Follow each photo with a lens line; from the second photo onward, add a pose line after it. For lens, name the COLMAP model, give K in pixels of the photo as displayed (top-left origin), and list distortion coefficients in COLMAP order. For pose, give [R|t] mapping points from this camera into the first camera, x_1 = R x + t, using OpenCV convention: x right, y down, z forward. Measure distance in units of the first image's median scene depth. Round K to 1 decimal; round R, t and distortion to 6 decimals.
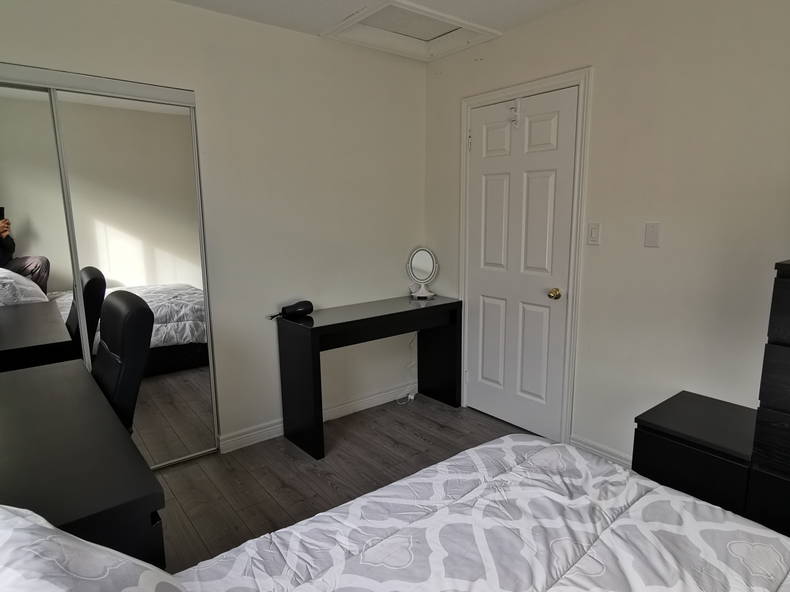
lens RADIAL K [[493.3, 0, 395.0], [0, 493.3, 296.0], [0, 0, 1]] dist [-0.001491, -0.000487]
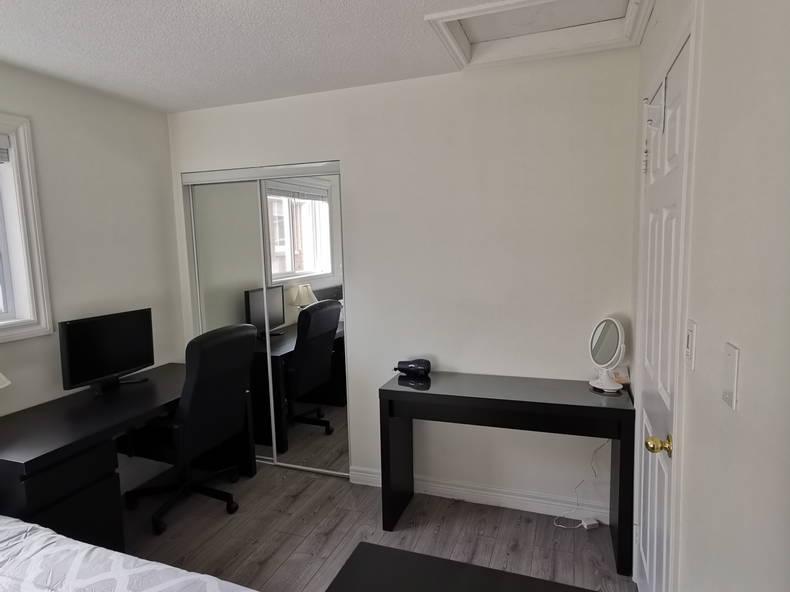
lens RADIAL K [[493.3, 0, 395.0], [0, 493.3, 296.0], [0, 0, 1]] dist [-0.001491, -0.000487]
pose [[0.520764, 0.095791, -0.848310, 0.583625], [-0.133286, 0.990622, 0.030039, -0.132410], [0.843232, 0.097425, 0.528648, 0.466124]]
